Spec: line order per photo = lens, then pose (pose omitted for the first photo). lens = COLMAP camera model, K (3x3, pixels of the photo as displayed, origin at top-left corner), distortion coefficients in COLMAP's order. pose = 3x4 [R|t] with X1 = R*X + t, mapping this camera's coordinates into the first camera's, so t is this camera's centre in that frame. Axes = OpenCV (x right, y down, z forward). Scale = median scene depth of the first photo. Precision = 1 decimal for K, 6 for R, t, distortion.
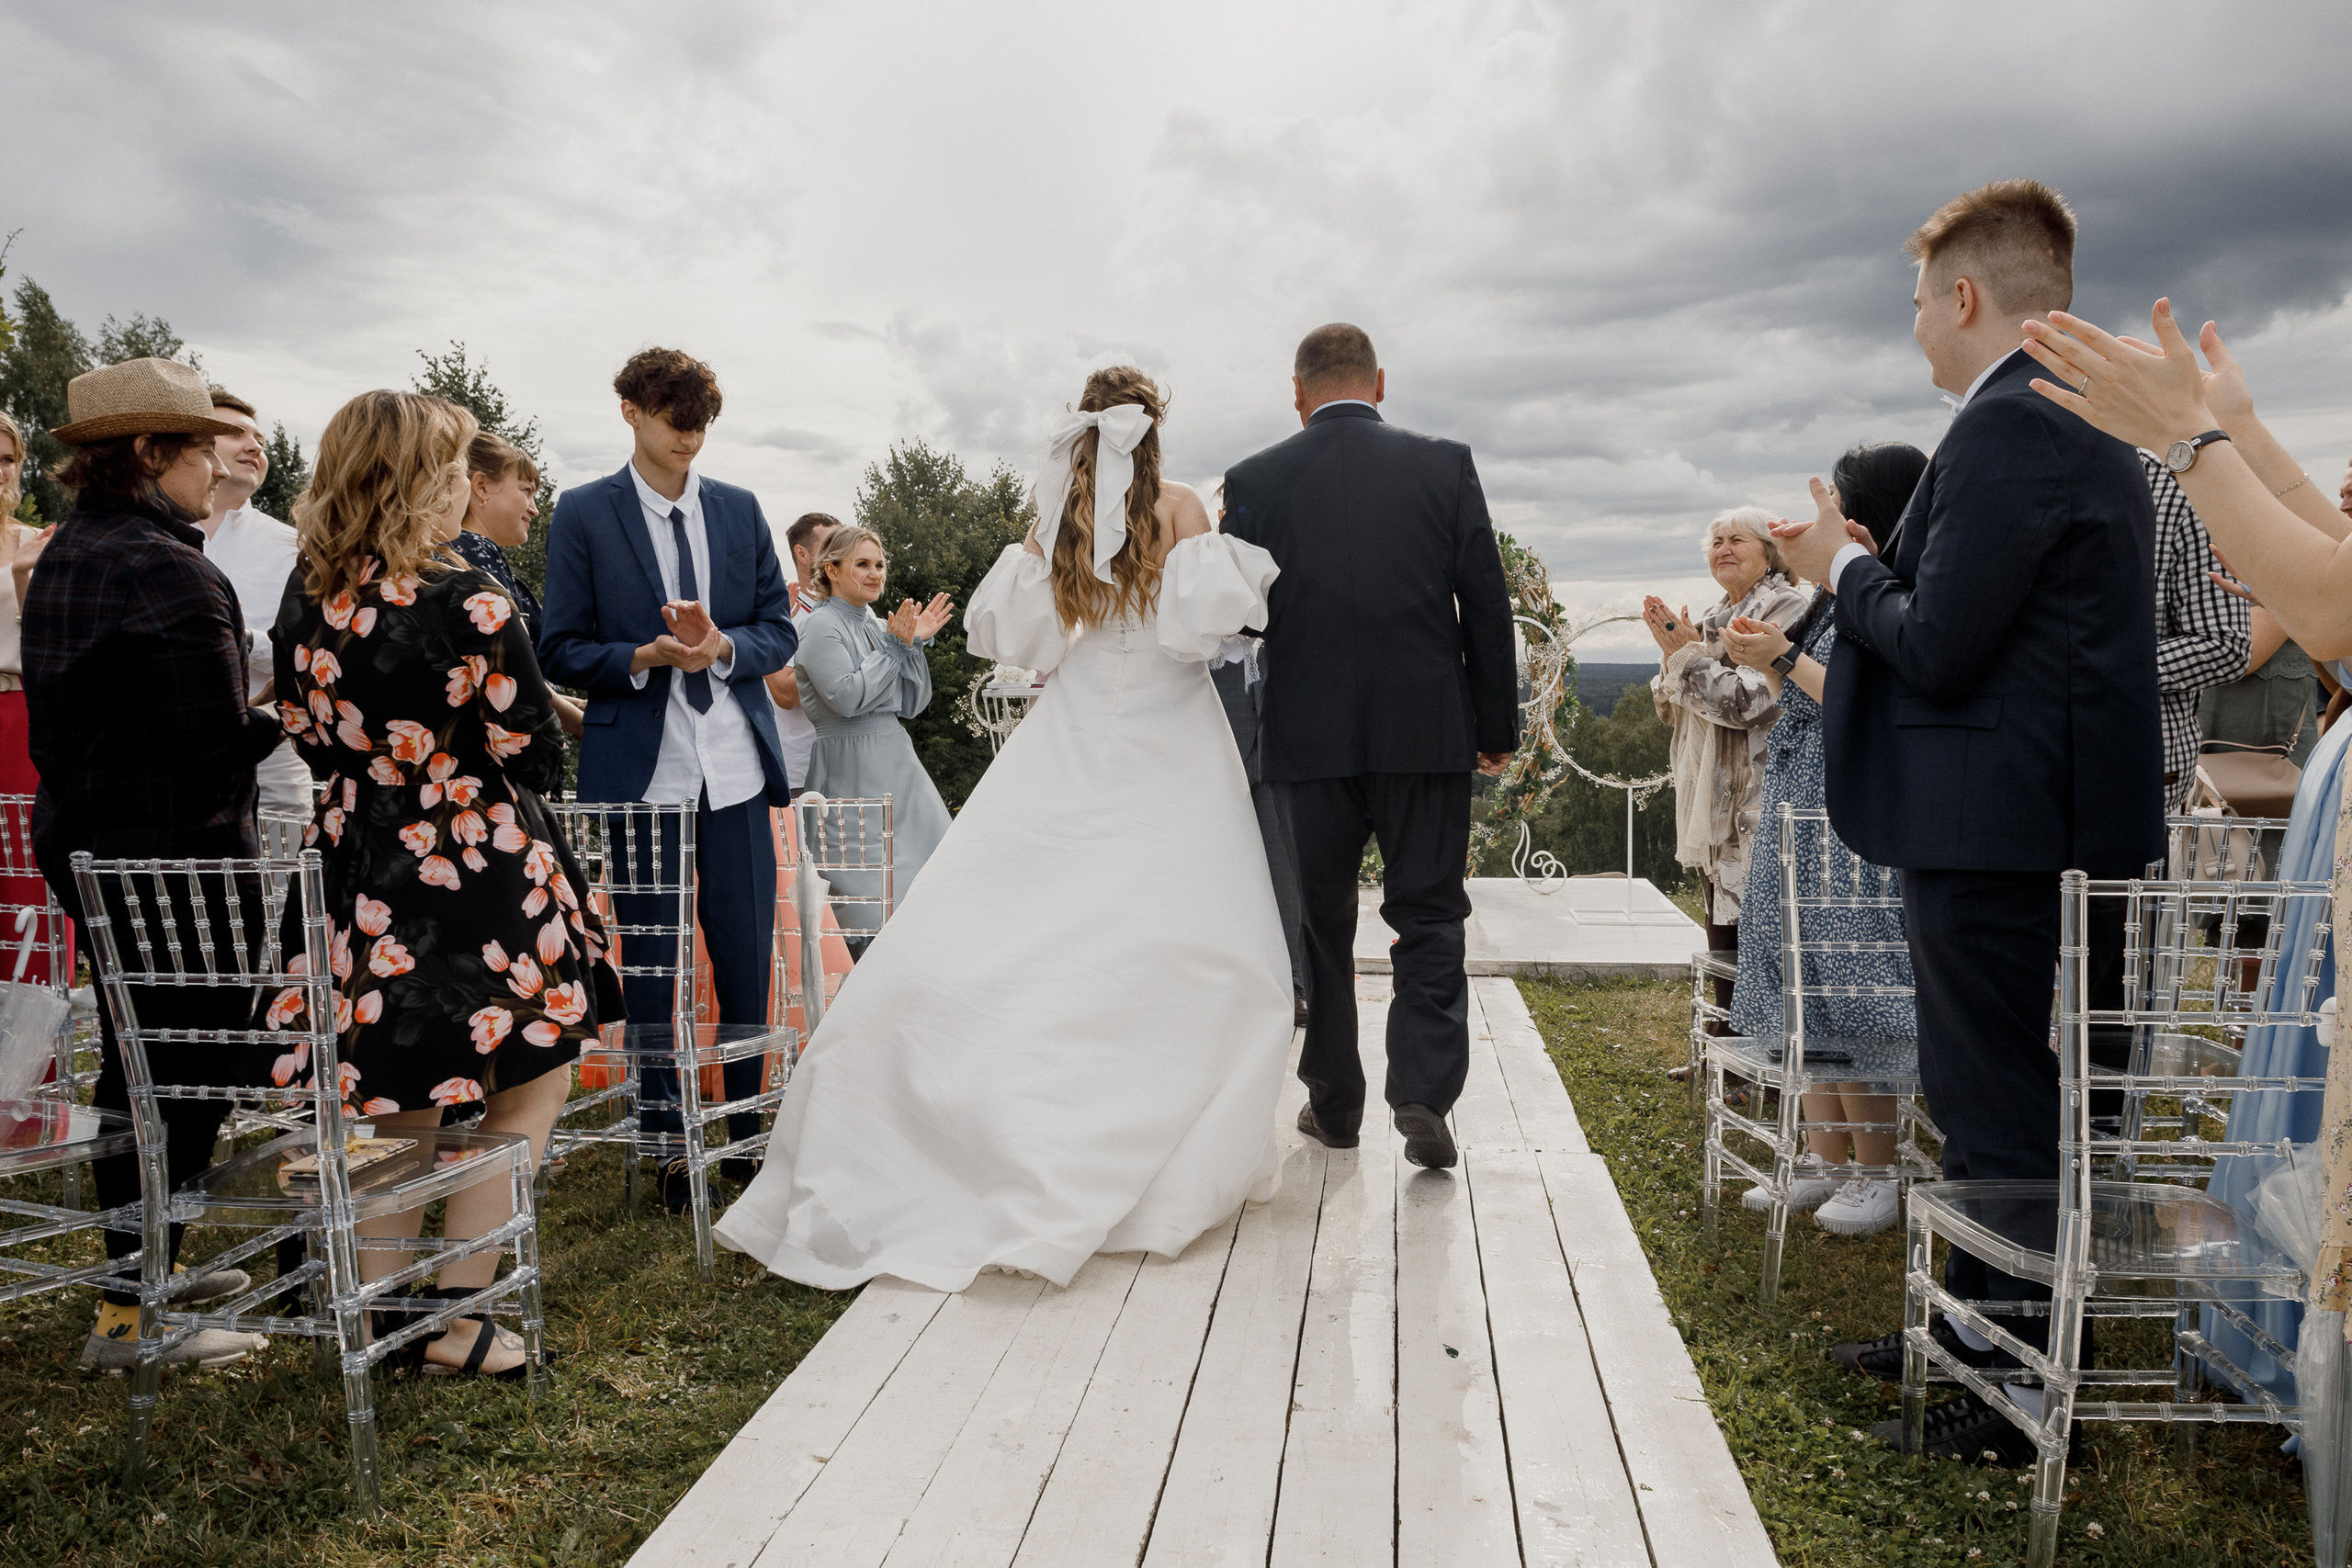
lens RADIAL K [[1830.4, 0, 1173.5], [0, 1830.4, 764.2], [0, 0, 1]] dist [0.083013, -0.109576]
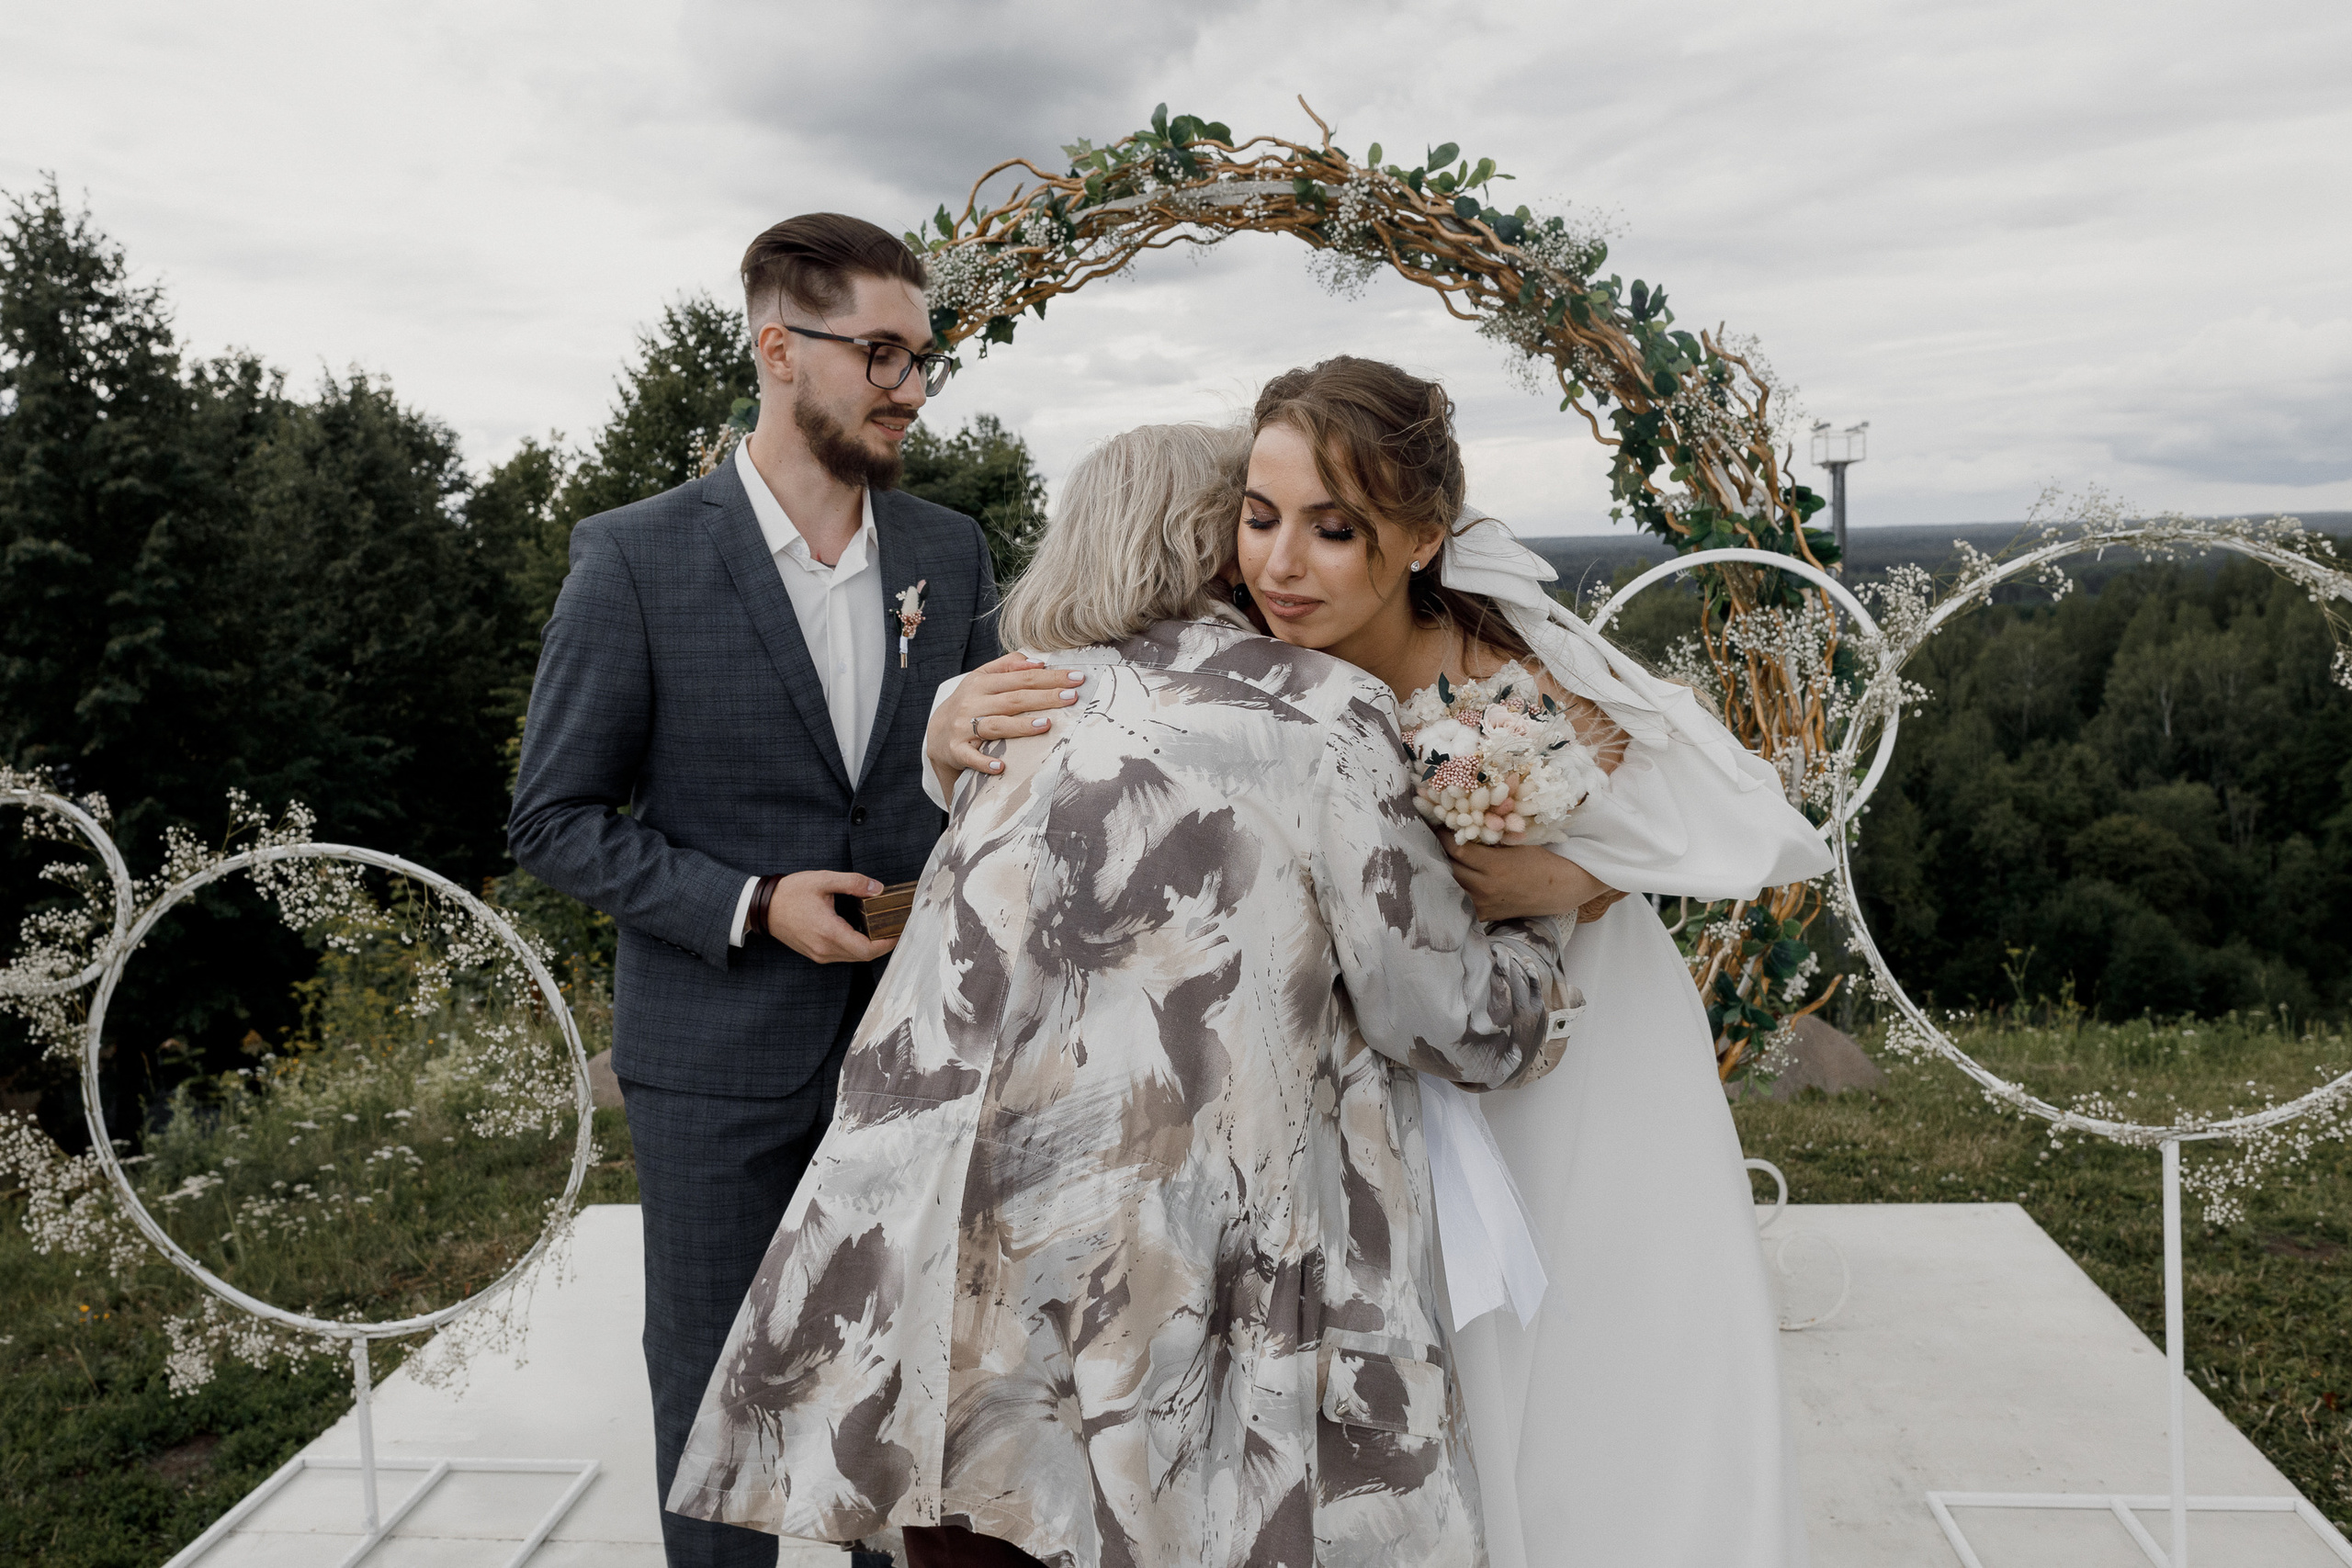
lens RADIAL K [[1878.2, 0, 1166.0], [0, 1878.2, 788.0], [0, 0, 1]] dist [0.012701, -0.003024]
pose [[0.998890, -0.045327, 0.012843, 0.011435], [0.044287, 0.996412, 0.072125, -0.008424], [-0.016066, -0.071476, 0.997313, 0.088258]]
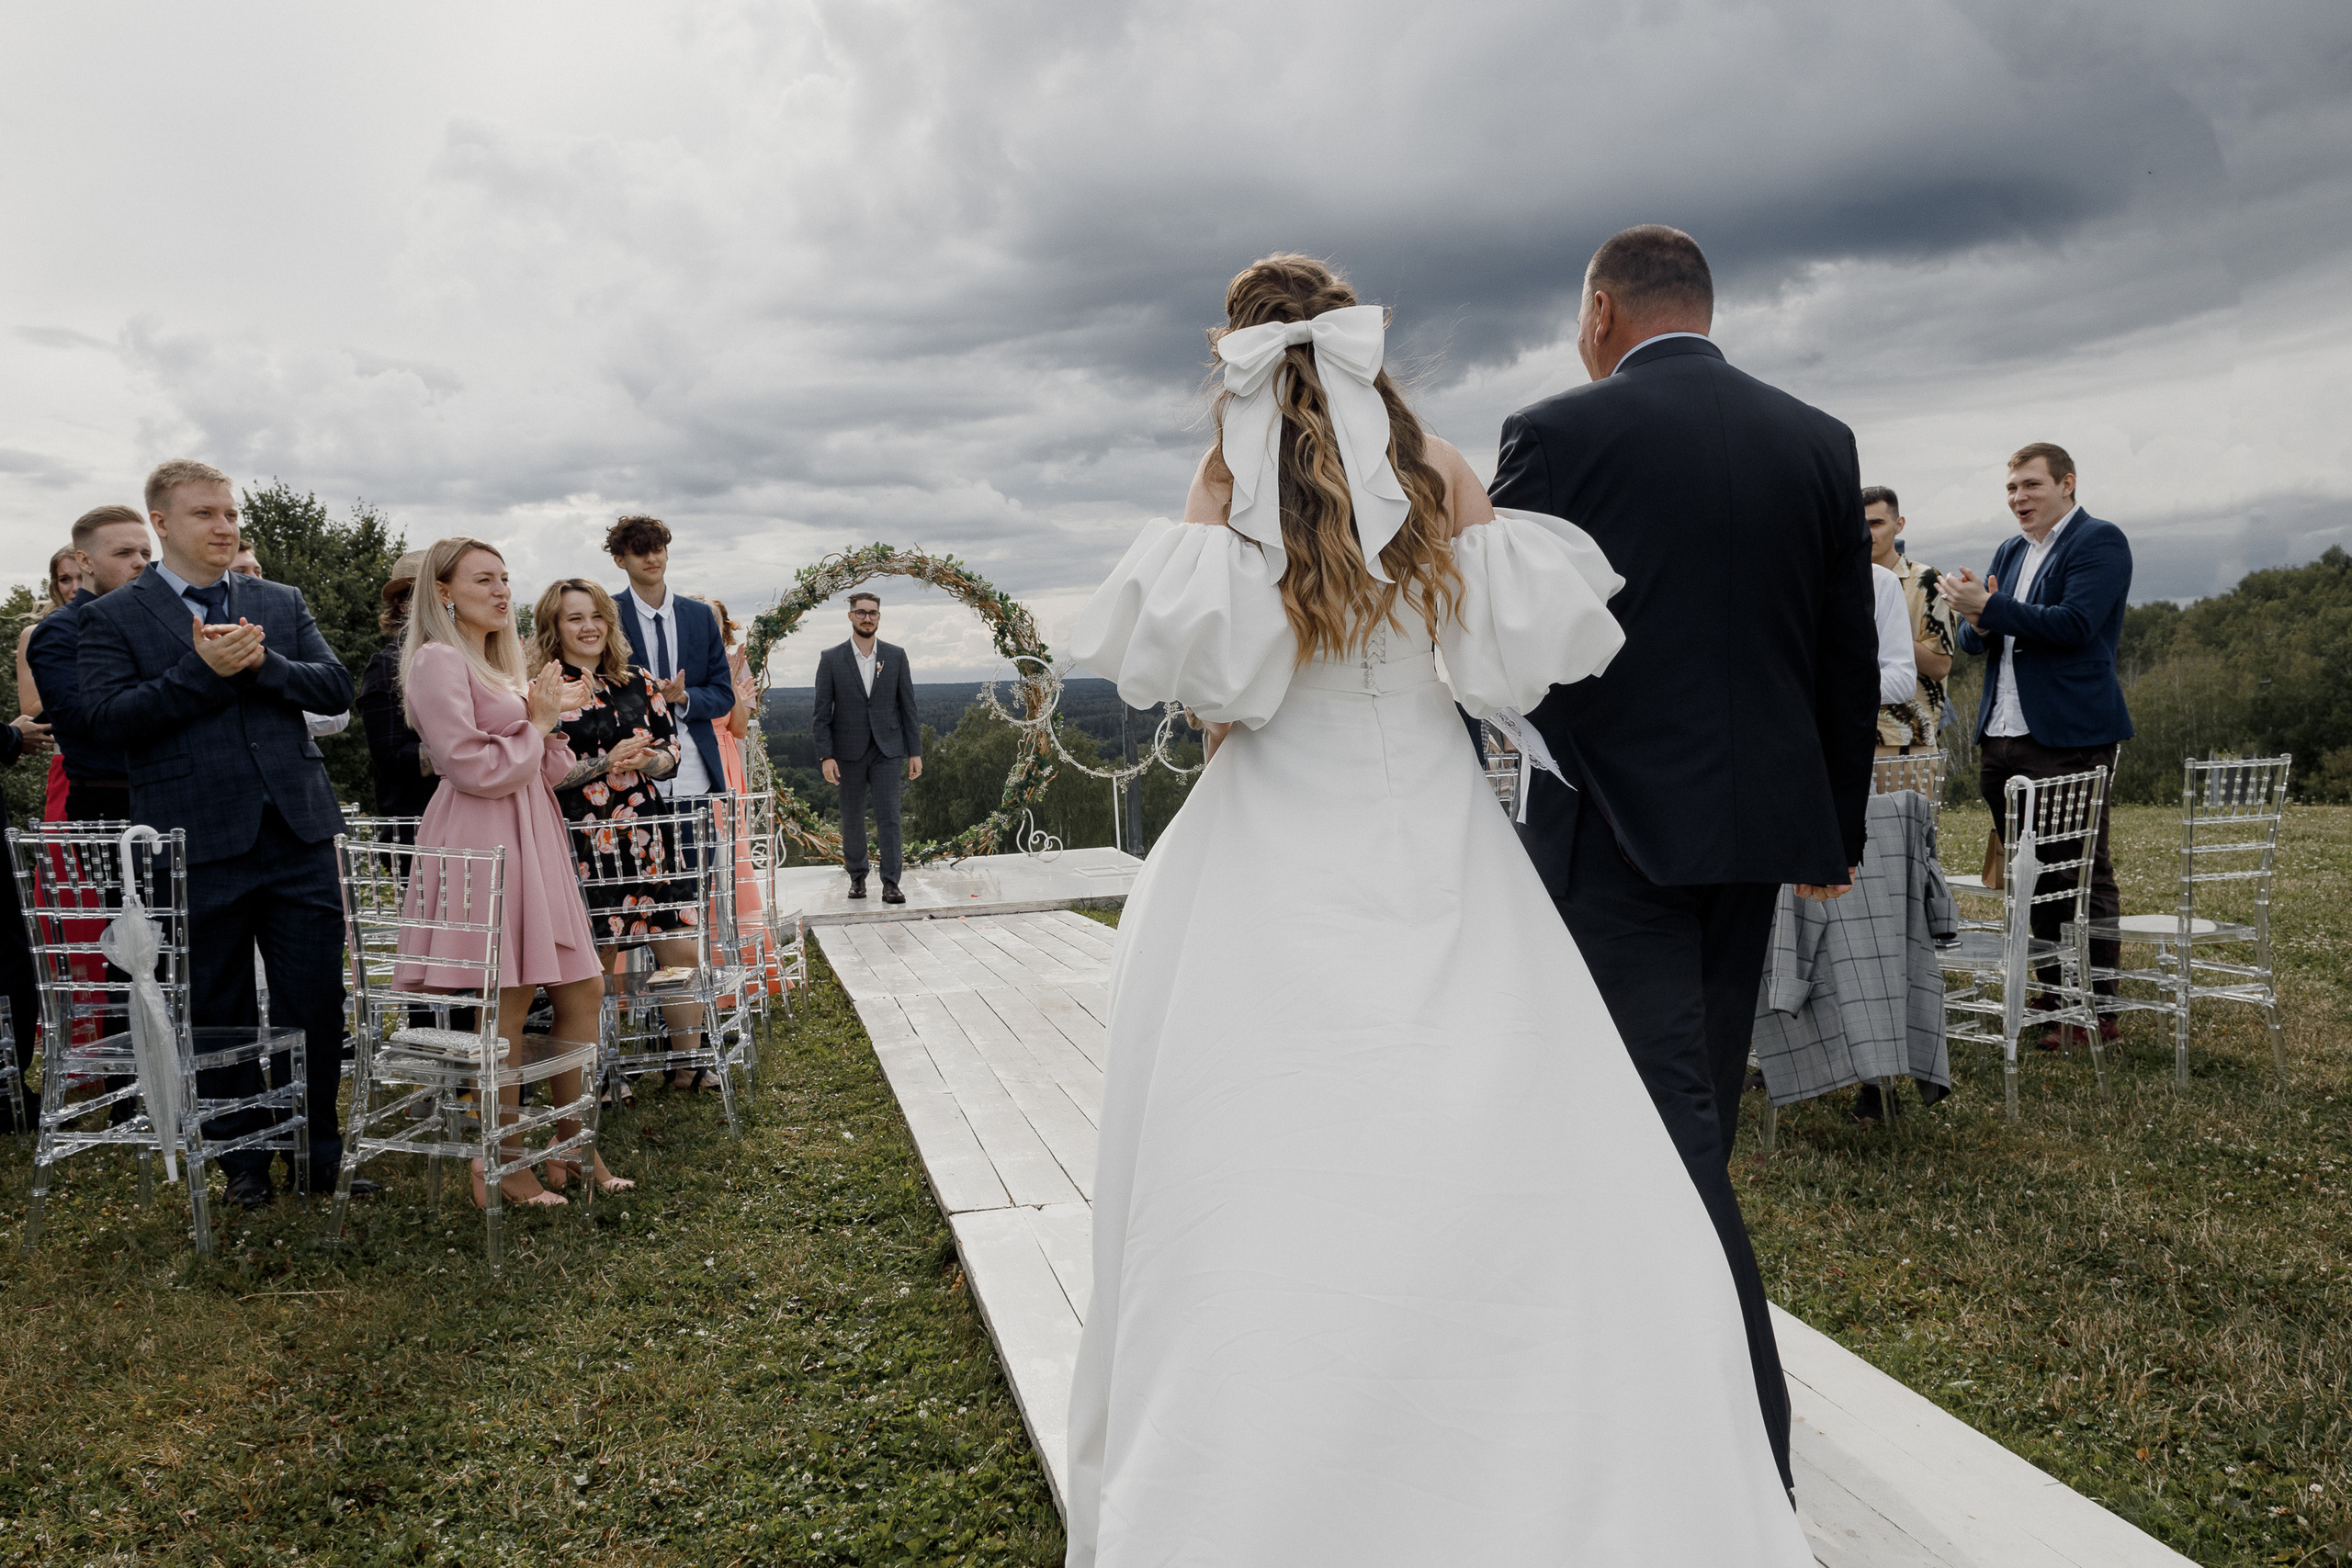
lens RADIAL K [[1878.2, 0, 1166.0], [0, 1878.2, 788.0], [0, 0, 1]] dist [0.012701, -0.003024]
pose [[0.932255, -0.055569, 0.357508, -0.027000], [0.055845, 0.998394, 0.009560, 0.001217], [-0.357465, 0.011053, 0.933861, -0.040402]]
